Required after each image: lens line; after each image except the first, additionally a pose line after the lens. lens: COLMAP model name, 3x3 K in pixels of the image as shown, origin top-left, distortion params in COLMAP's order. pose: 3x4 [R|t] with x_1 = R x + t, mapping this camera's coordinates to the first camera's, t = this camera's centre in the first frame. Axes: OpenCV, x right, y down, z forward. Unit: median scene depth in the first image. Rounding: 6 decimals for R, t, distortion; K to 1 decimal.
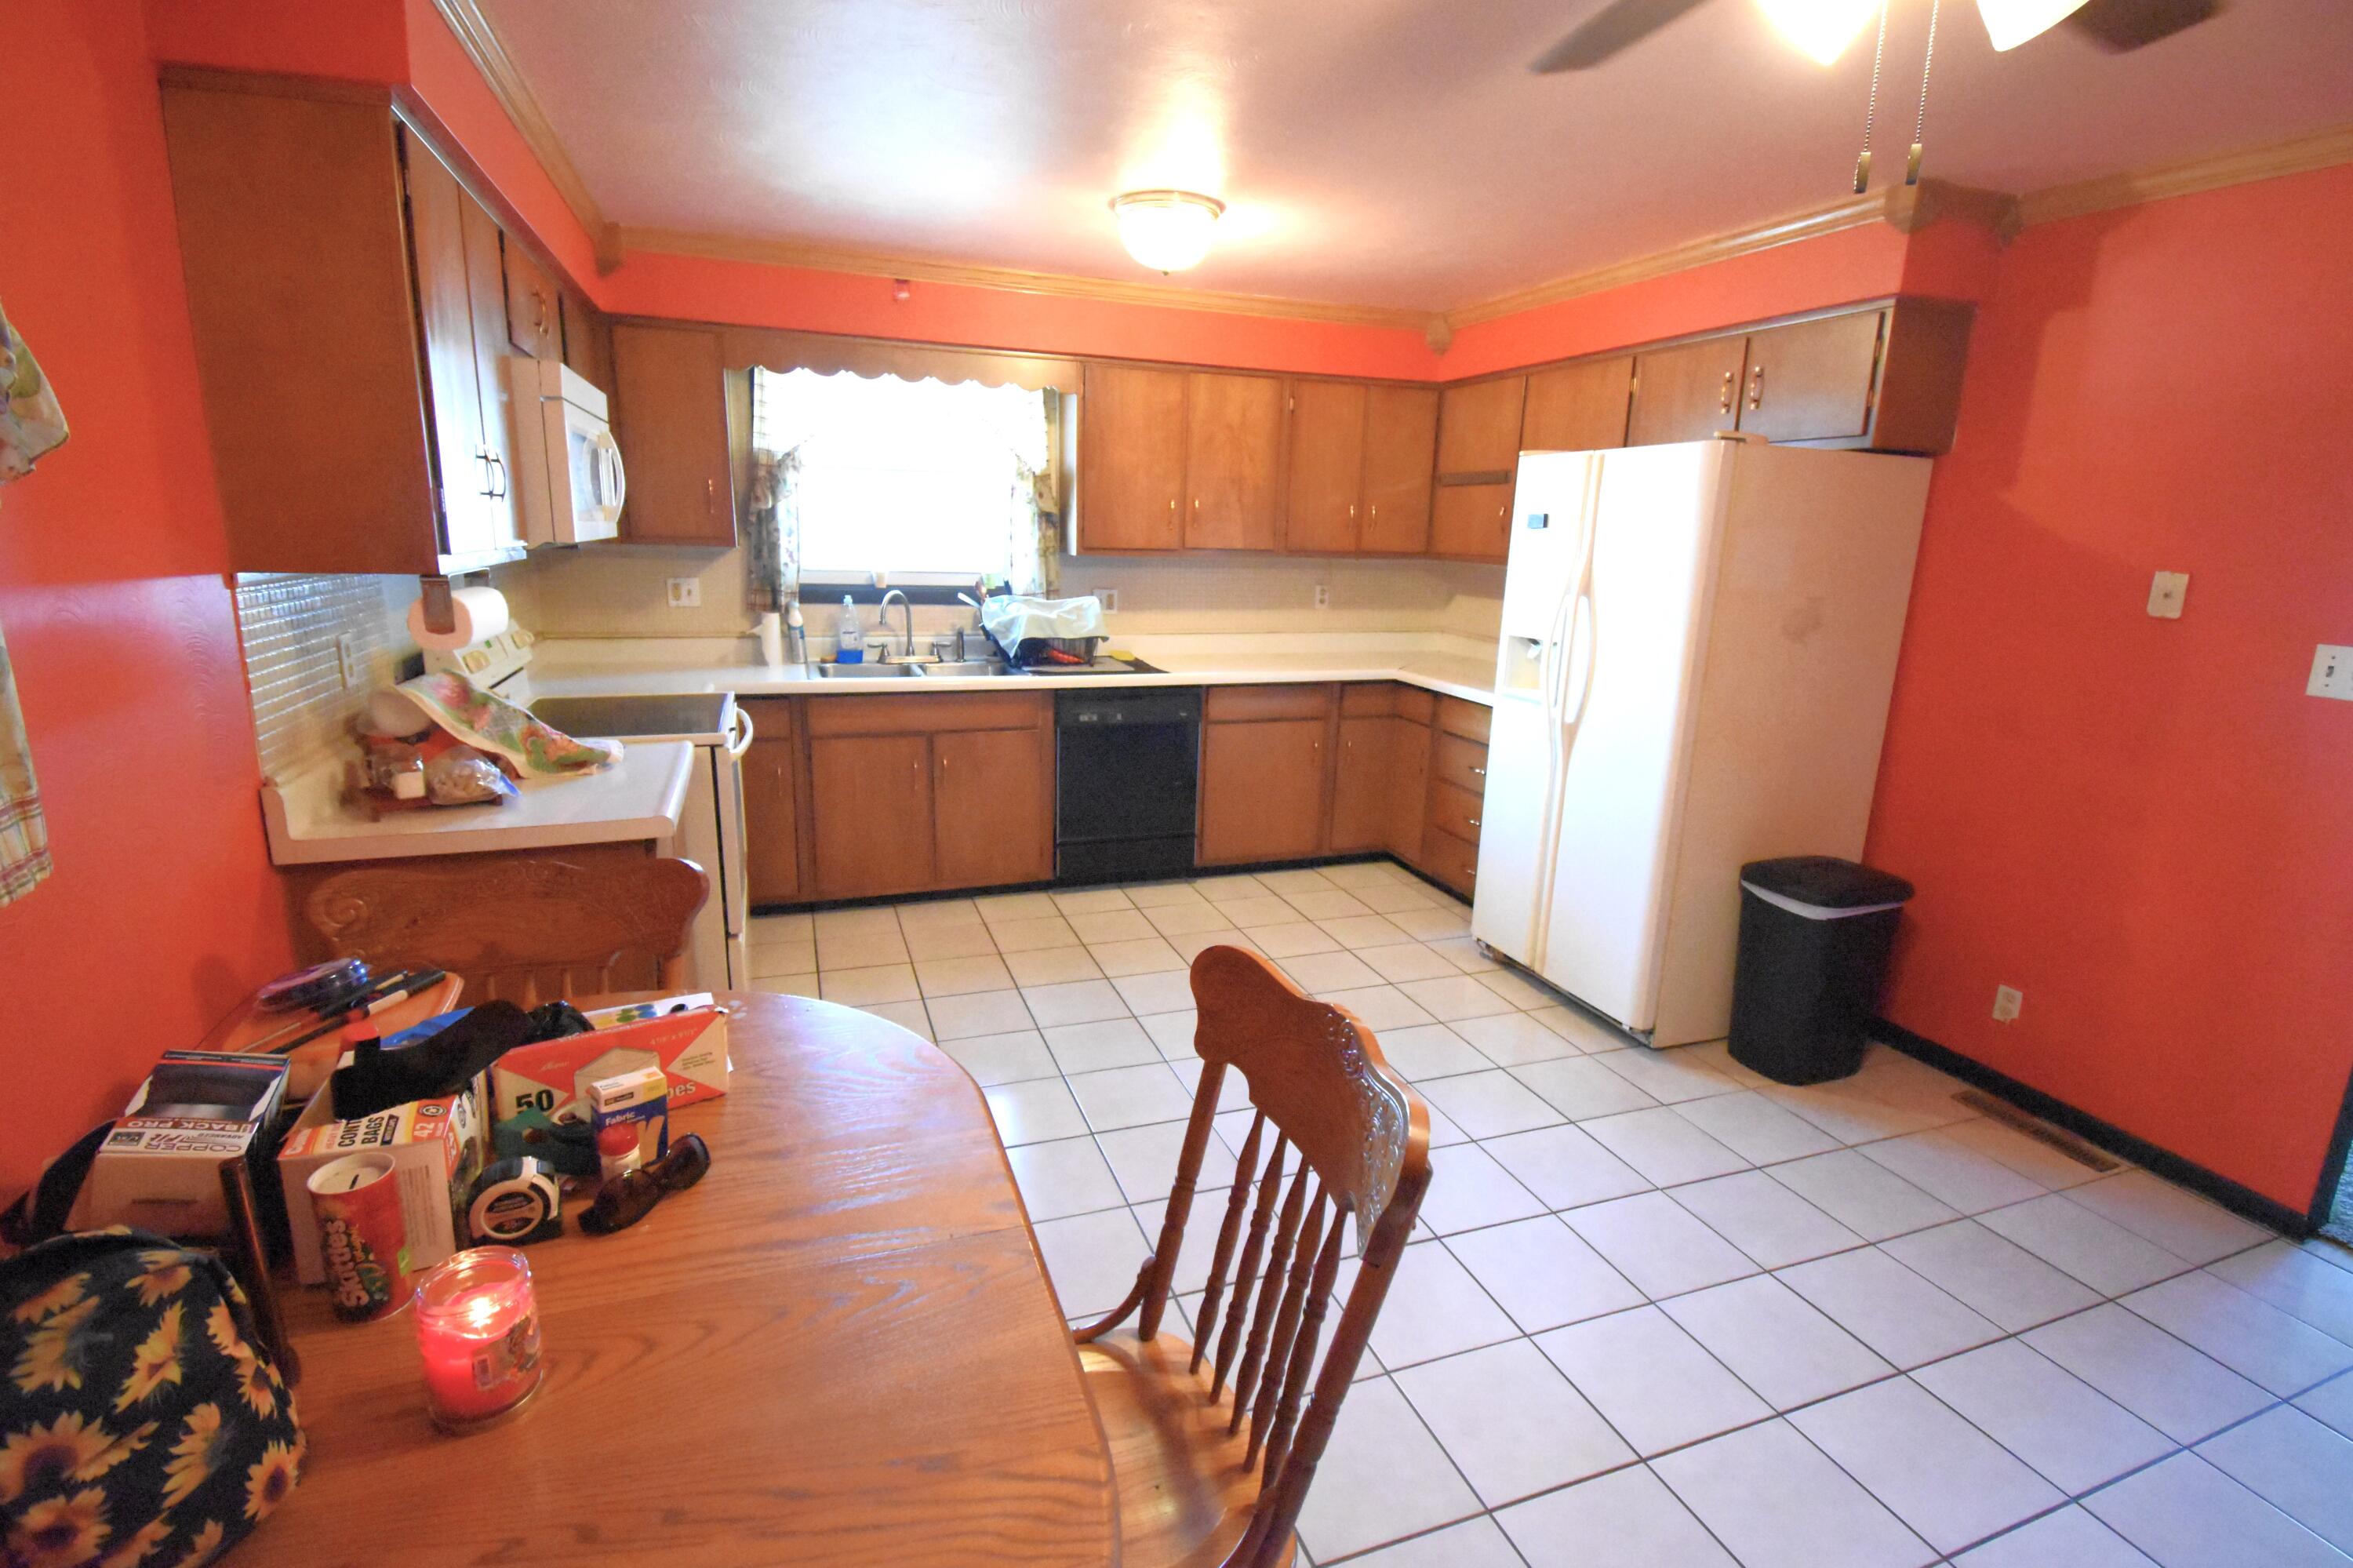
lens RADIAL K [[1083.0, 0, 1176.5], [0, 1083.0, 784.0], [0, 0, 1]] dist [0.013222, -0.000002]
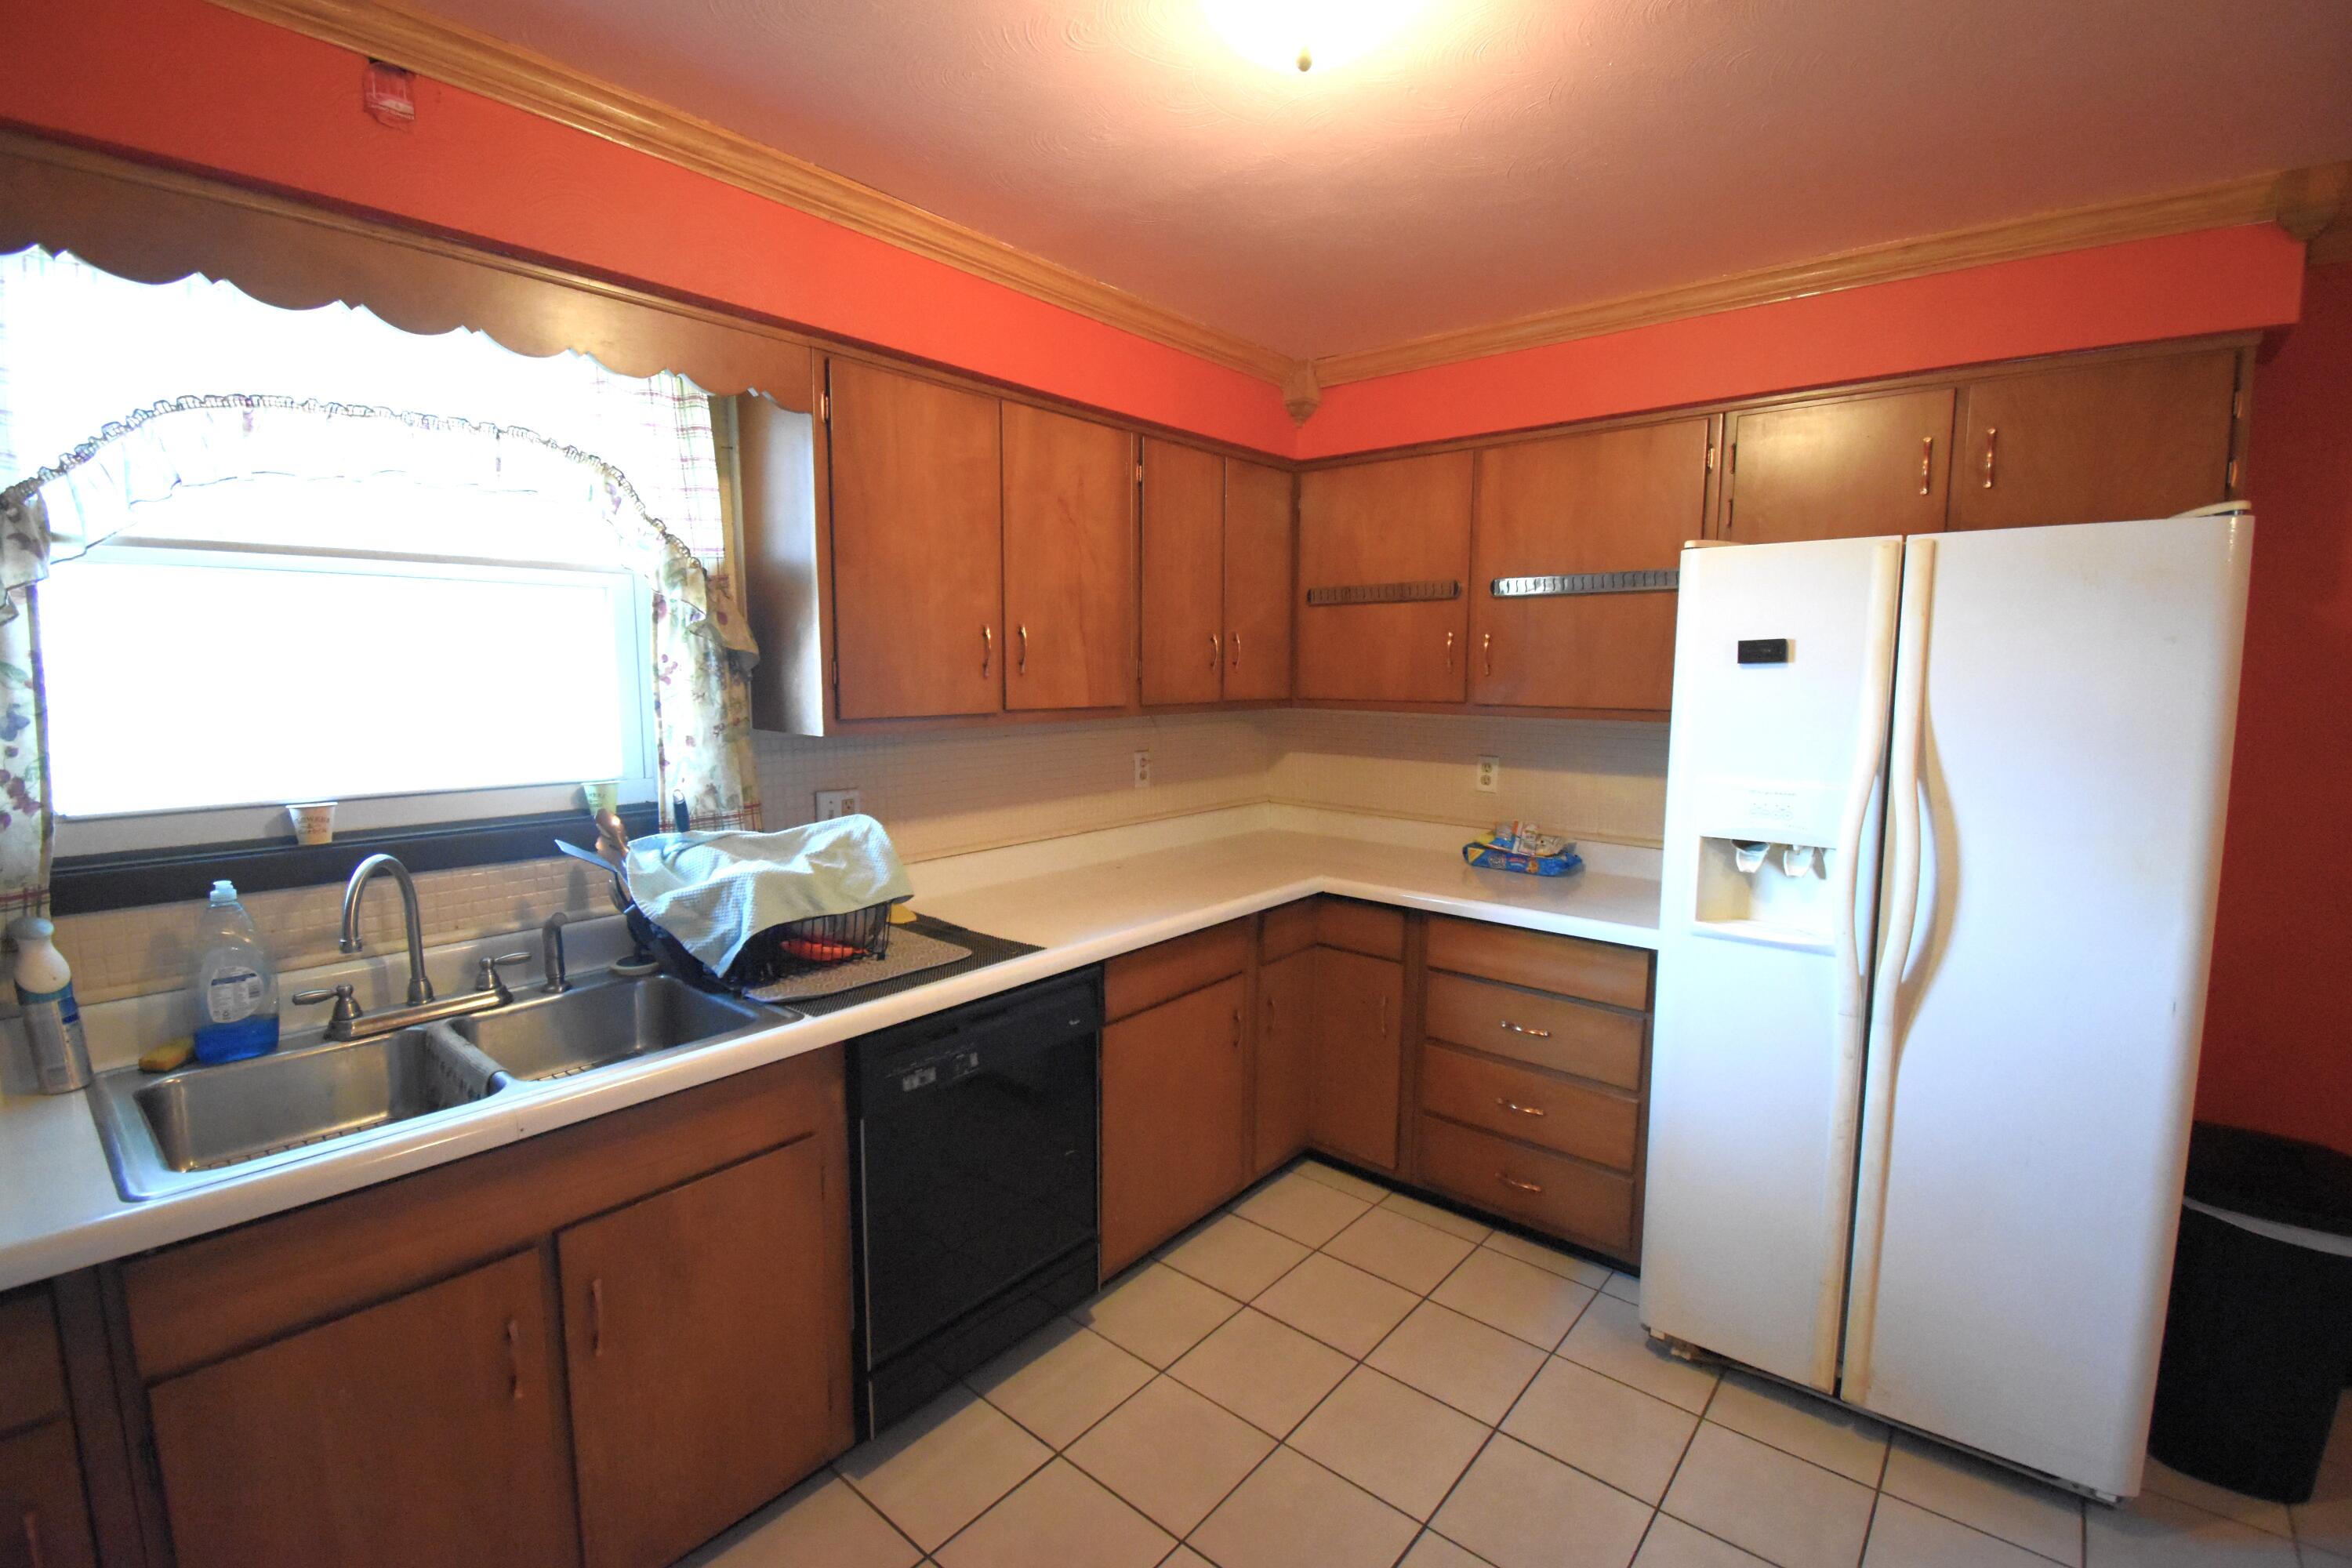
lens RADIAL K [[1032.7, 0, 1167.6], [0, 1032.7, 785.5], [0, 0, 1]] dist [0.014871, -0.022100]
pose [[0.864950, -0.081741, 0.495157, -0.194565], [0.135737, 0.987977, -0.074012, -0.135687], [-0.483153, 0.131227, 0.865646, 0.533002]]
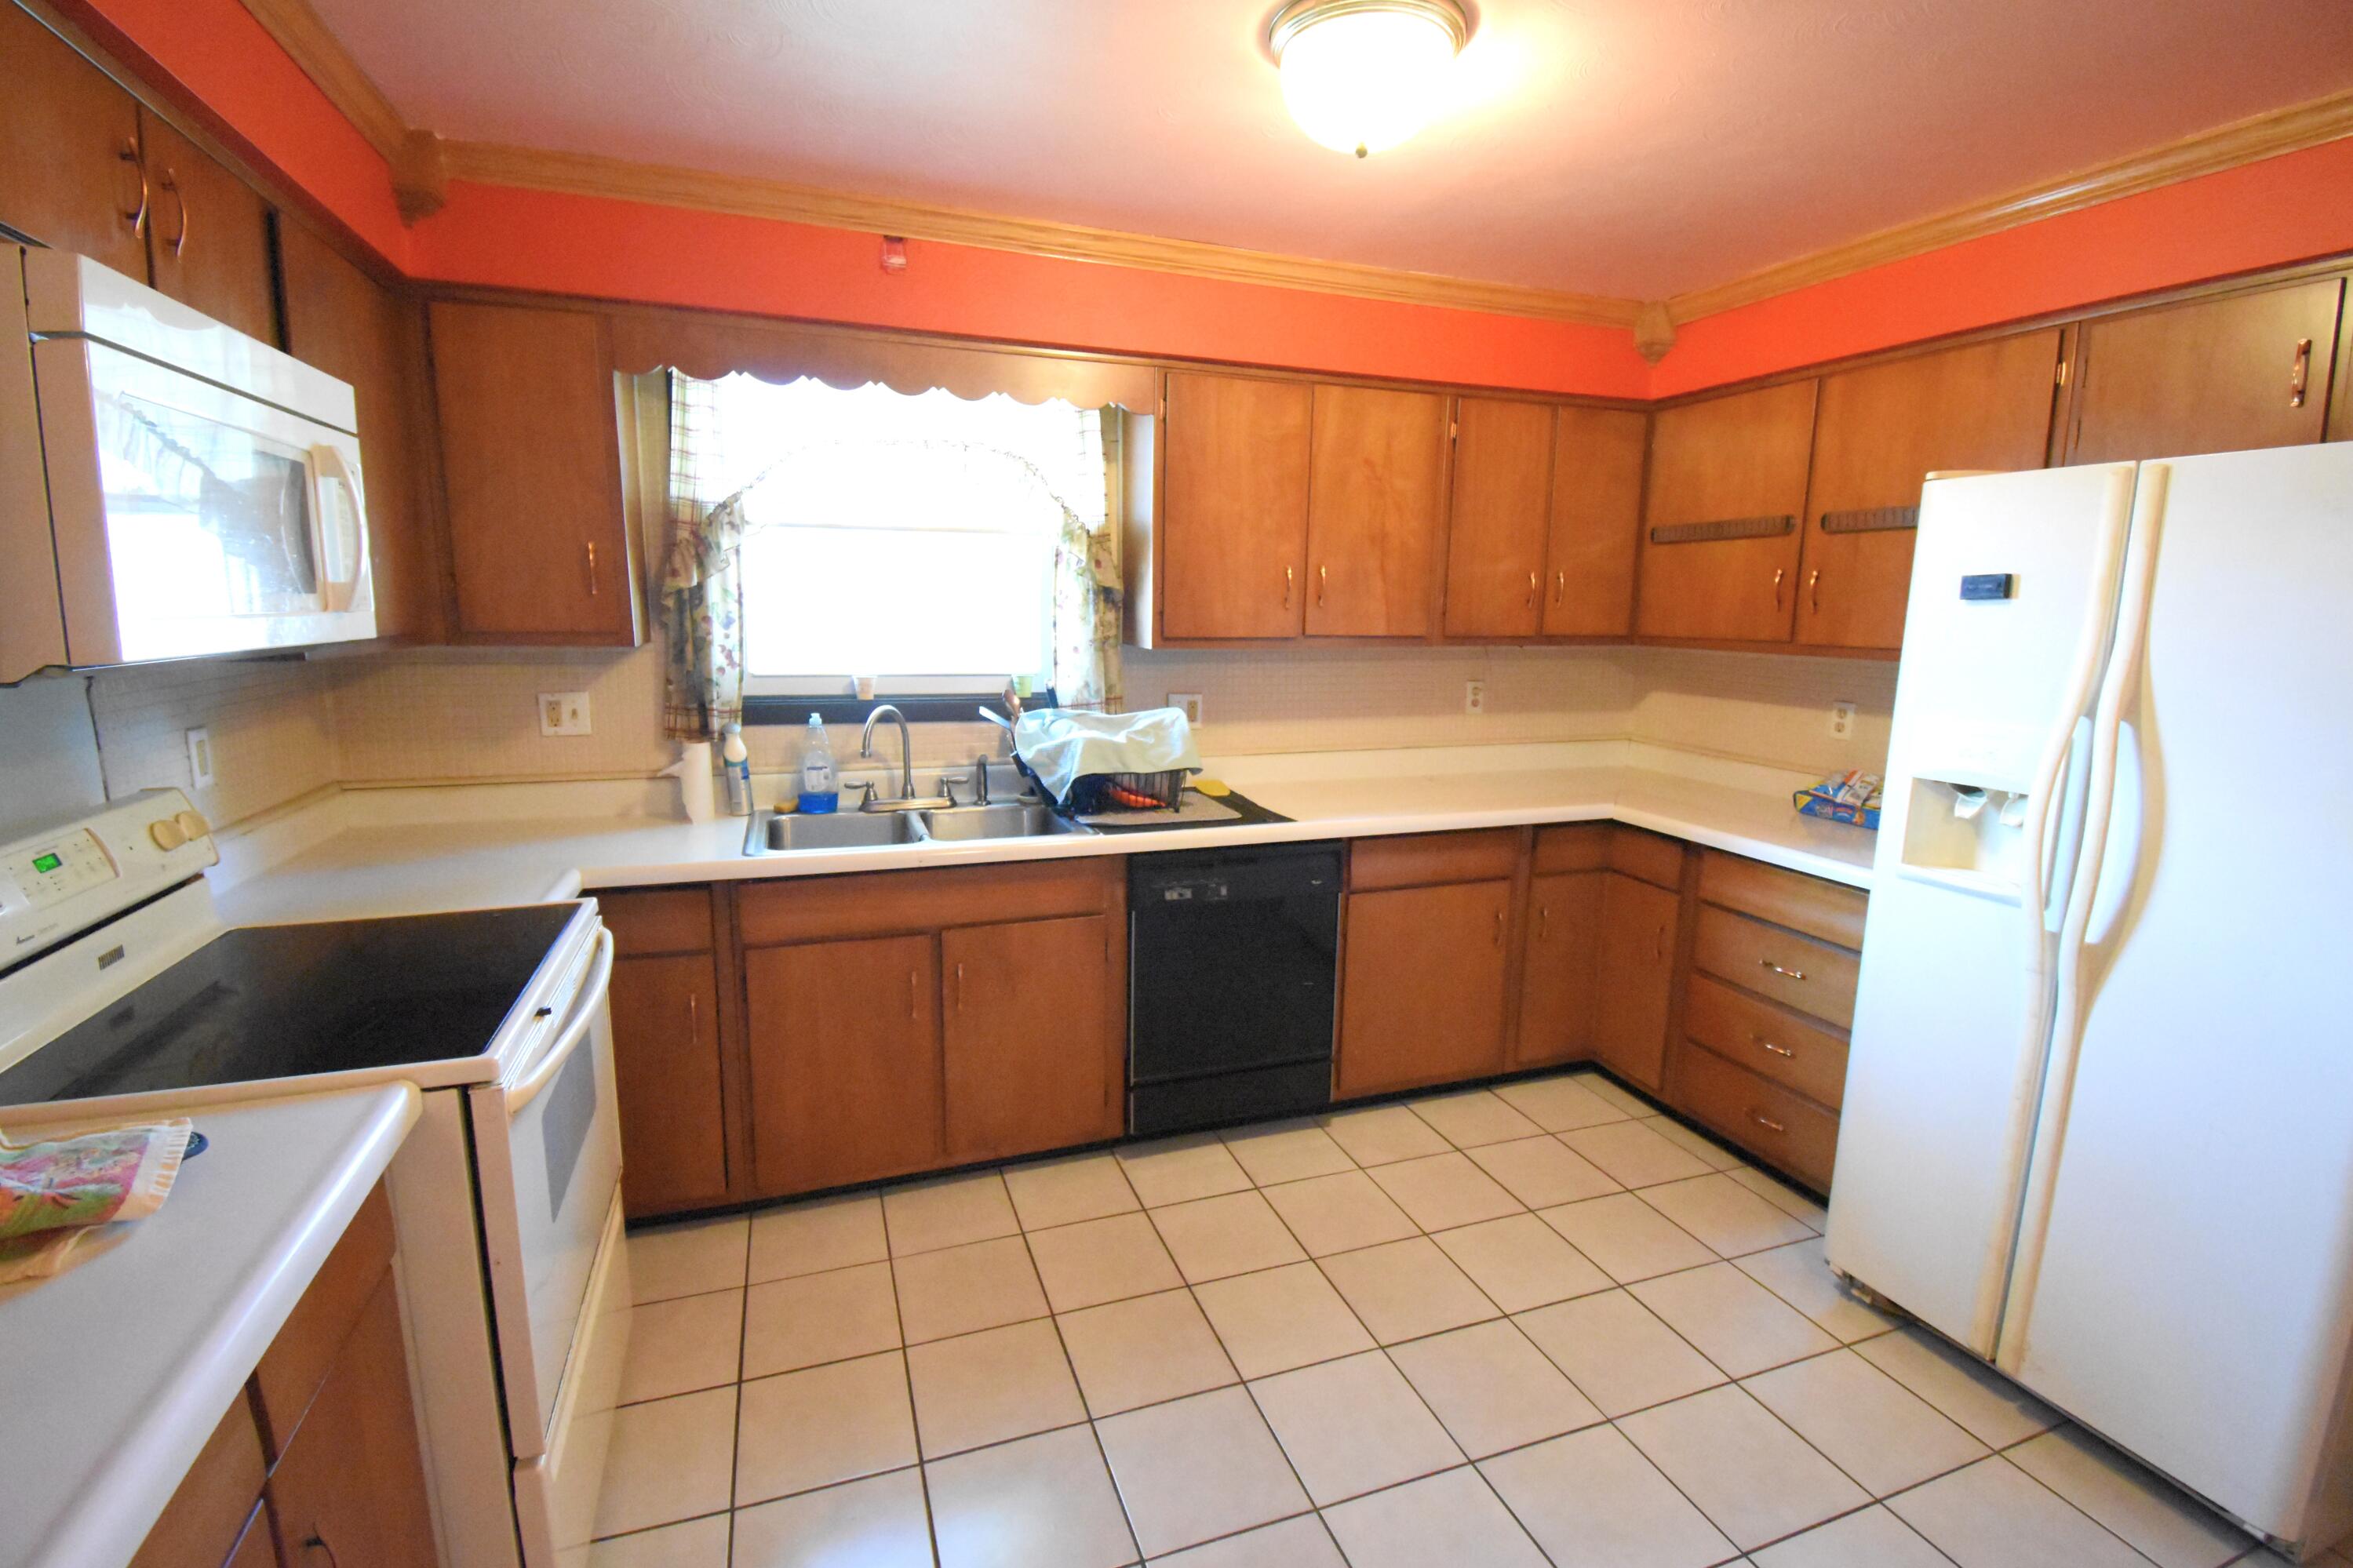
lens RADIAL K [[1045.7, 0, 1176.5], [0, 1045.7, 784.0], [0, 0, 1]] dist [0.019942, -0.023858]
pose [[0.999906, -0.013688, -0.000781, -0.079129], [0.013610, 0.997842, -0.064237, -0.085233], [0.001659, 0.064221, 0.997934, 0.355360]]
